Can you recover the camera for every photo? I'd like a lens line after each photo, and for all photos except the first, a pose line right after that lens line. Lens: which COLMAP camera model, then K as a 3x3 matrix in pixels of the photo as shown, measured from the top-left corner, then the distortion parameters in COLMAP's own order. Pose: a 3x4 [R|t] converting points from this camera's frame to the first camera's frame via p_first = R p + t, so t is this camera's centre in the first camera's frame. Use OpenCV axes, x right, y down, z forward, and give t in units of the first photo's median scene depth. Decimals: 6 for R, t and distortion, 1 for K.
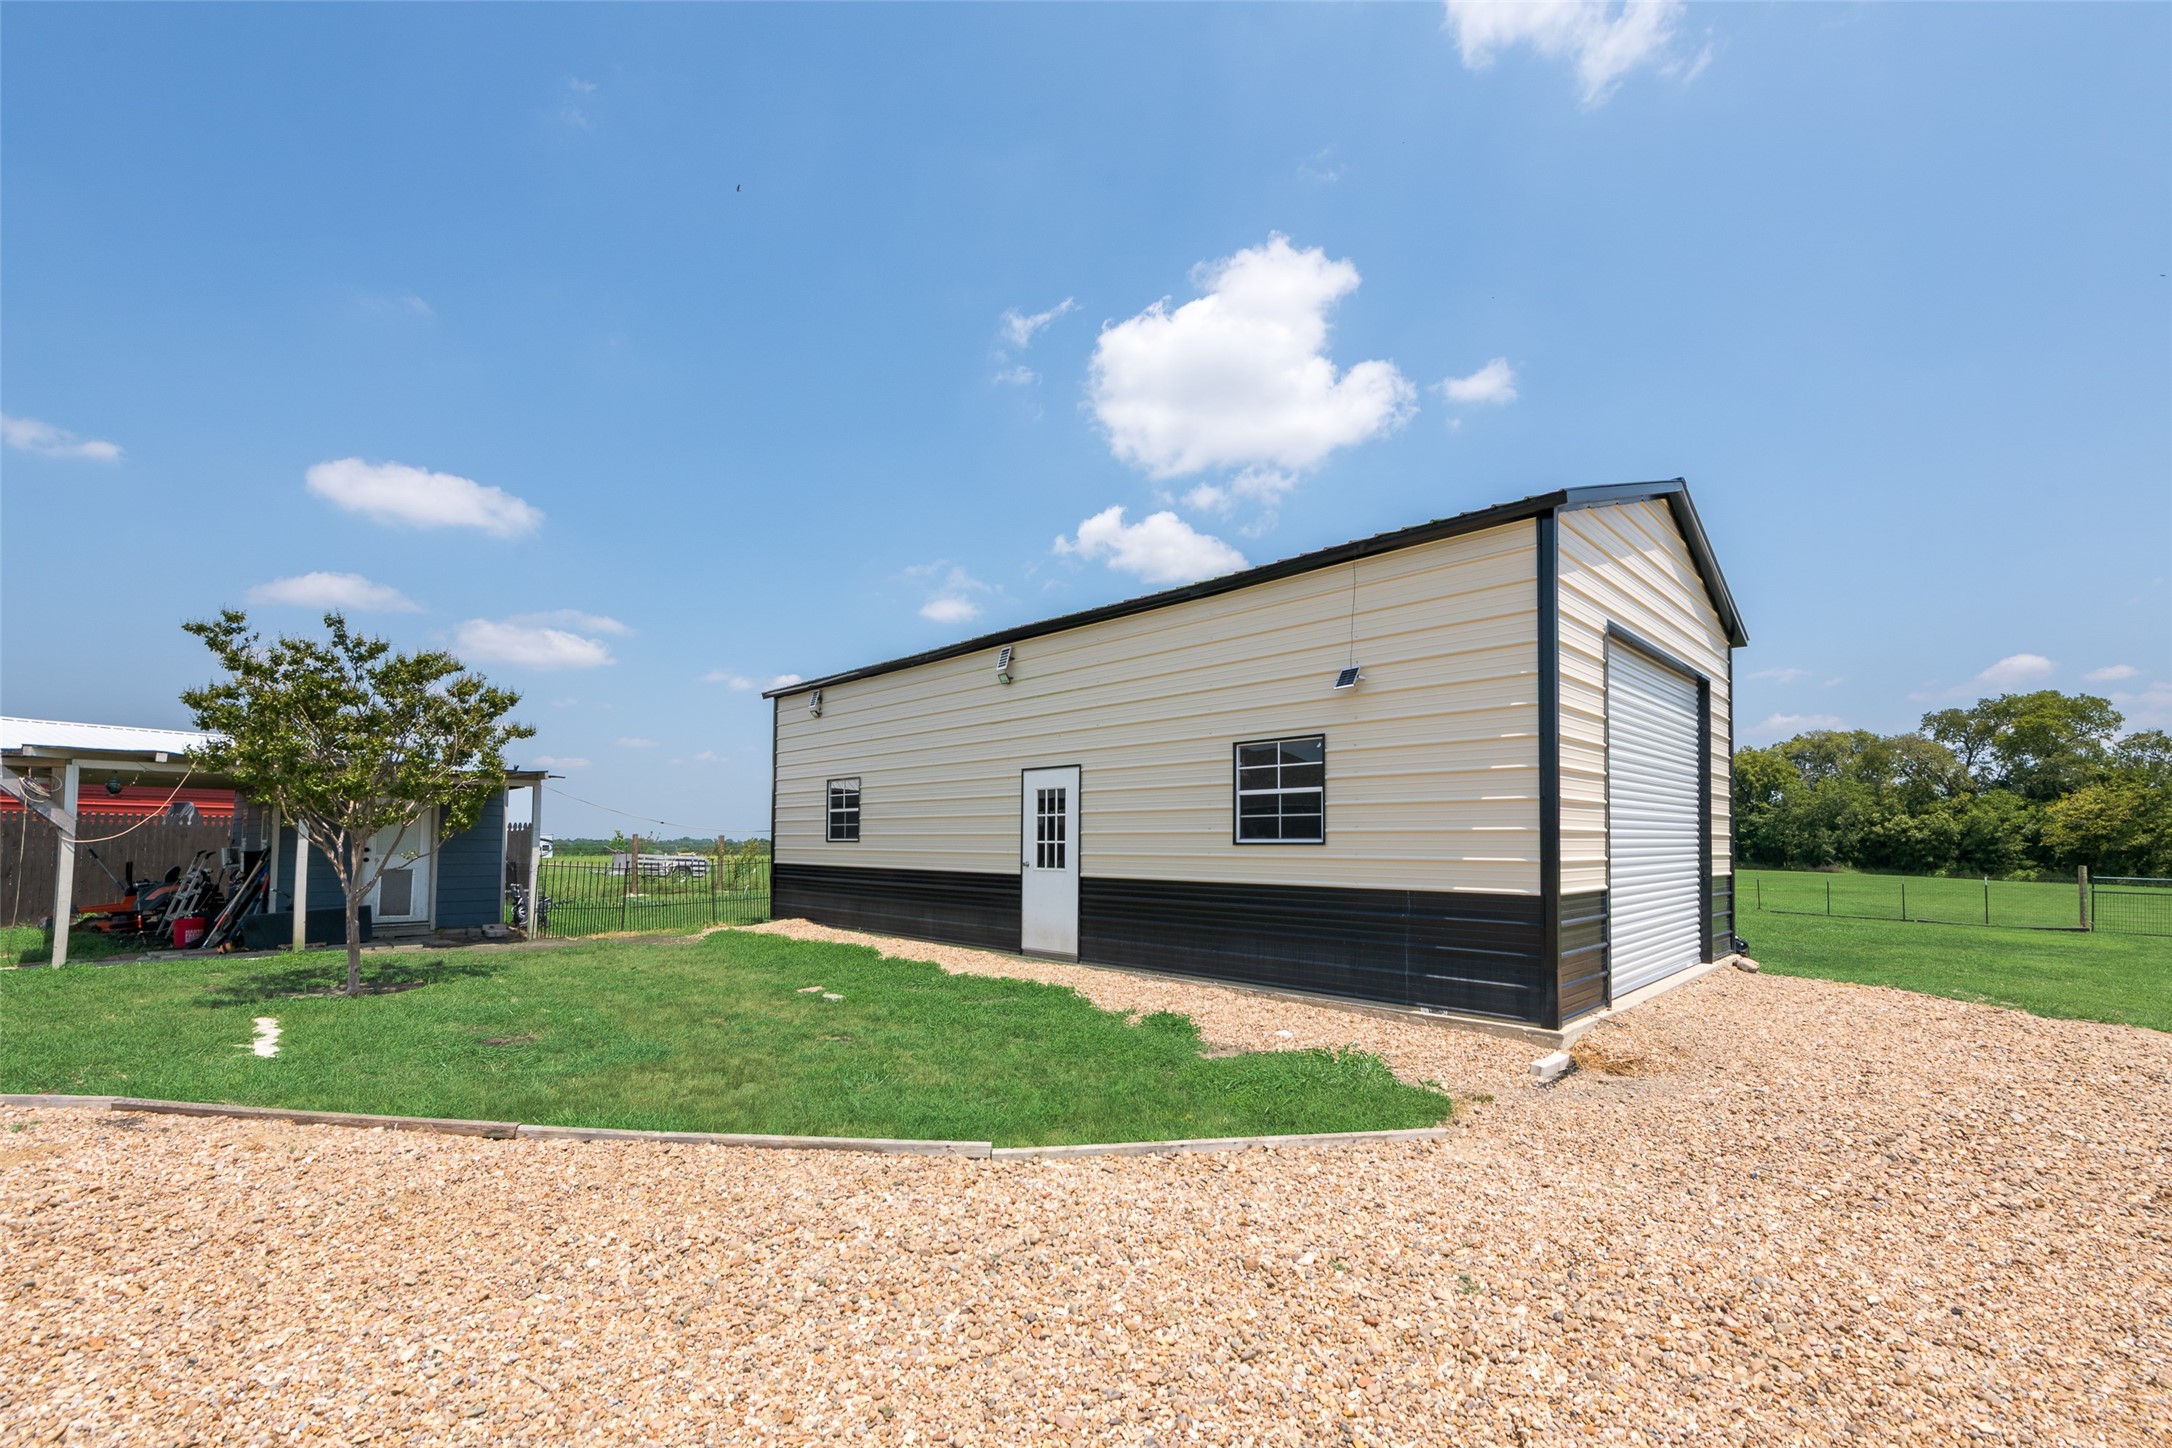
lens RADIAL K [[897.5, 0, 1097.1], [0, 897.5, 821.3], [0, 0, 1]] dist [-0.003514, -0.000494]
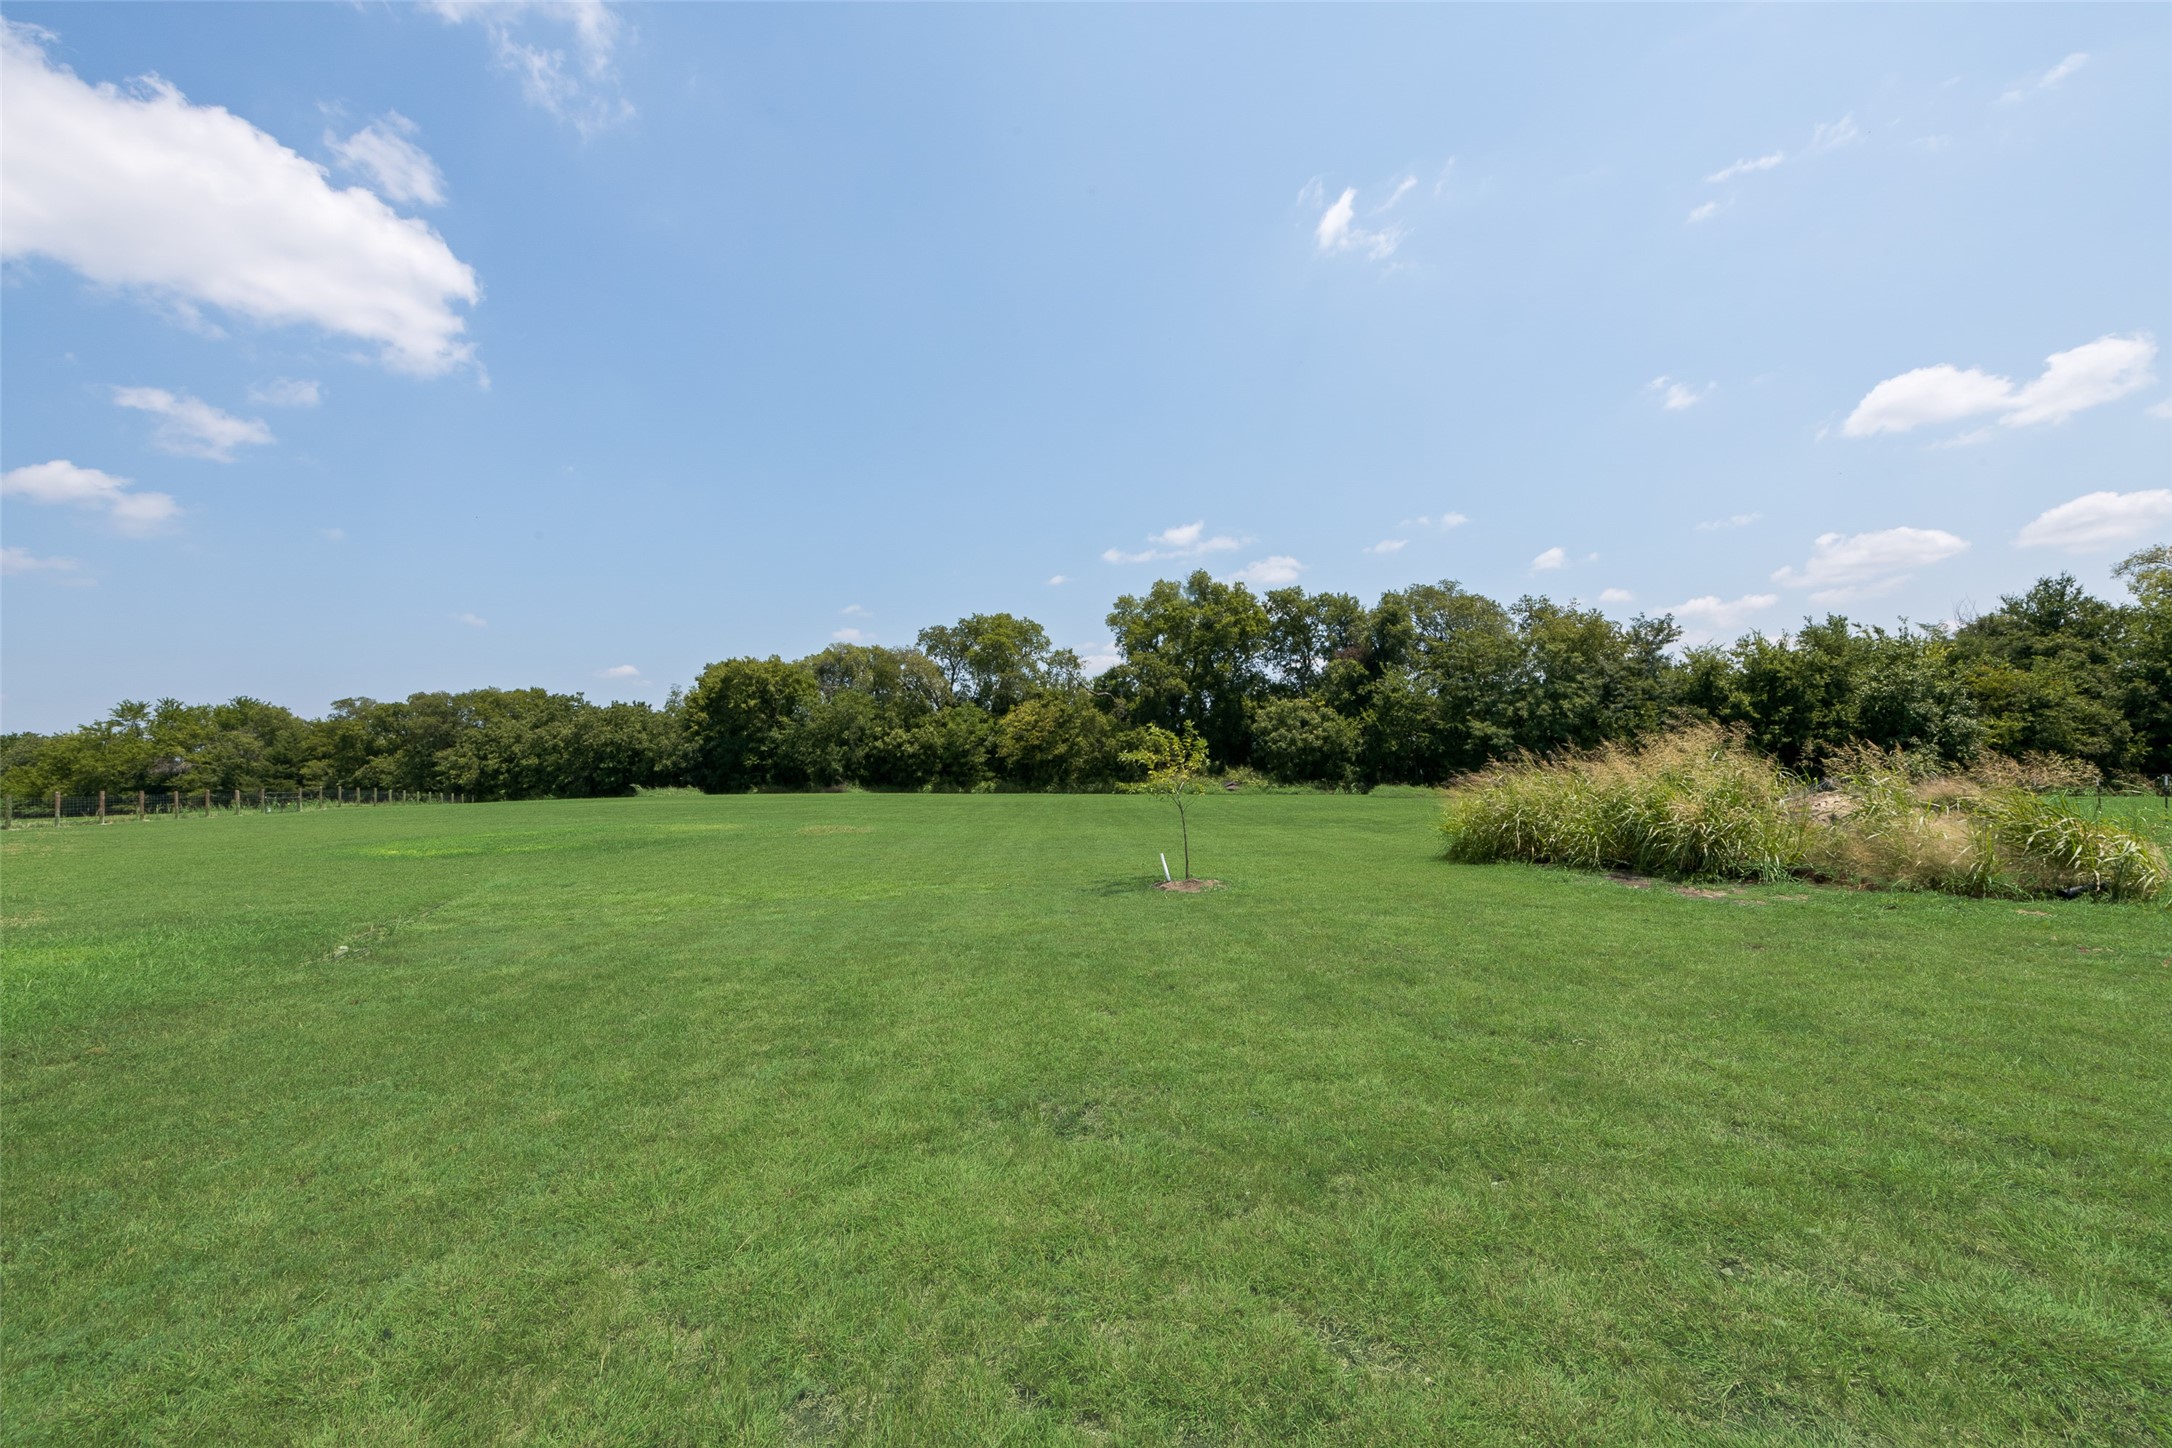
lens RADIAL K [[883.0, 0, 1081.1], [0, 883.0, 737.6], [0, 0, 1]] dist [0.000268, -0.000010]
pose [[0.641085, -0.008825, 0.767419, 0.334212], [0.016711, 0.999857, -0.002462, 0.008901], [-0.767288, 0.014403, 0.641141, 0.270723]]
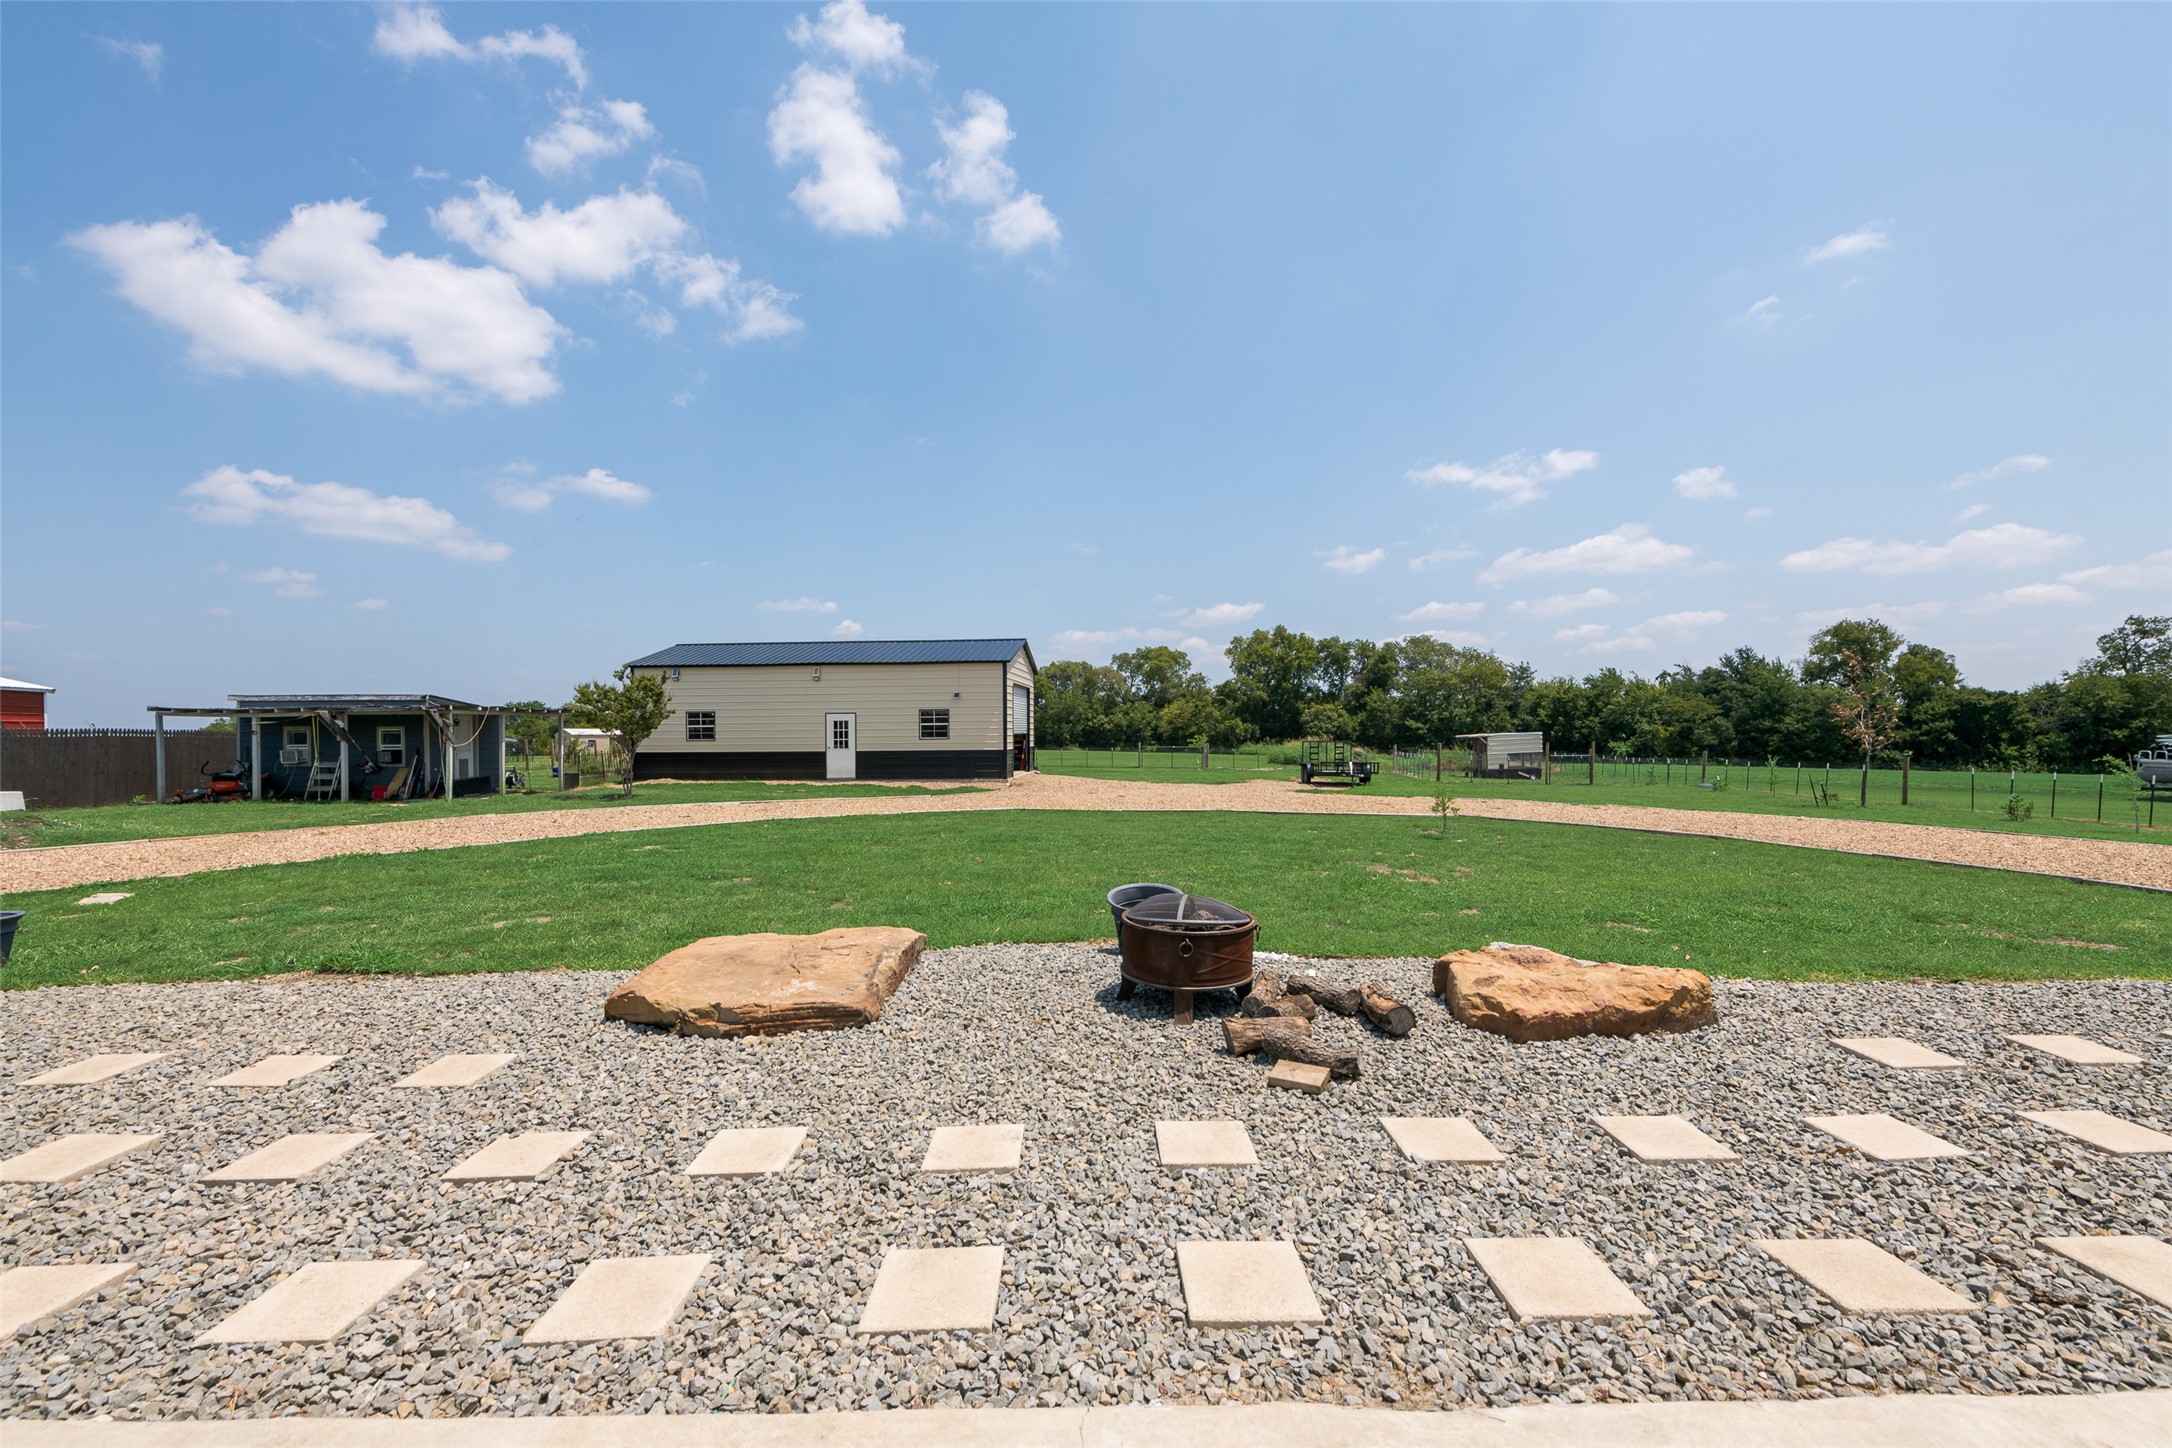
lens RADIAL K [[883.0, 0, 1081.1], [0, 883.0, 737.6], [0, 0, 1]] dist [0.000268, -0.000010]
pose [[0.767991, -0.014003, 0.640307, -0.222105], [-0.004357, 0.999624, 0.027087, -0.010835], [-0.640445, -0.023592, 0.767641, -0.286766]]
